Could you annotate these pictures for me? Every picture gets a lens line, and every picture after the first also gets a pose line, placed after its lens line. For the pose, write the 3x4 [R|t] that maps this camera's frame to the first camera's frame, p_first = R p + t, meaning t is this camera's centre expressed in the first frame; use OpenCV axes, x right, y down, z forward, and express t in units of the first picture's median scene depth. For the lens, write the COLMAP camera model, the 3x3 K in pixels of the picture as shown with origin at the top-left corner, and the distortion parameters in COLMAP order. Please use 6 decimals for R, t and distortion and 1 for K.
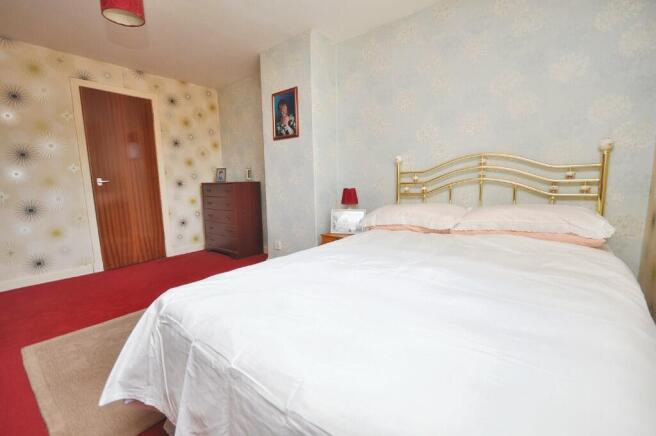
lens RADIAL K [[291.1, 0, 328.7], [0, 291.1, 219.2], [0, 0, 1]] dist [0.000460, -0.000447]
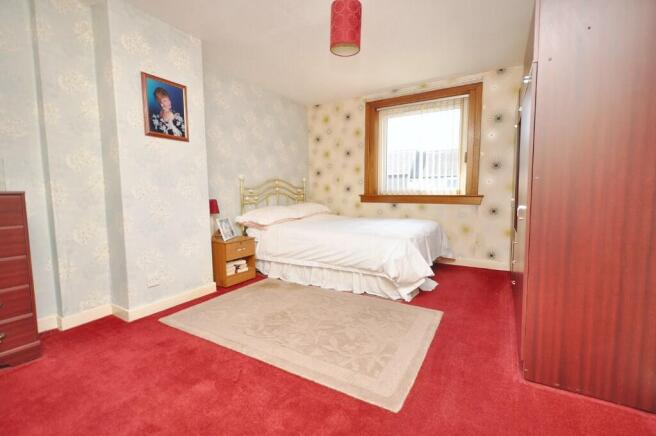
lens RADIAL K [[291.1, 0, 330.0], [0, 291.1, 217.6], [0, 0, 1]] dist [0.000460, -0.000447]
pose [[-0.150619, -0.063430, 0.986555, -1.034802], [0.153619, 0.984316, 0.086739, -0.067755], [-0.976583, 0.164618, -0.138512, 0.731782]]
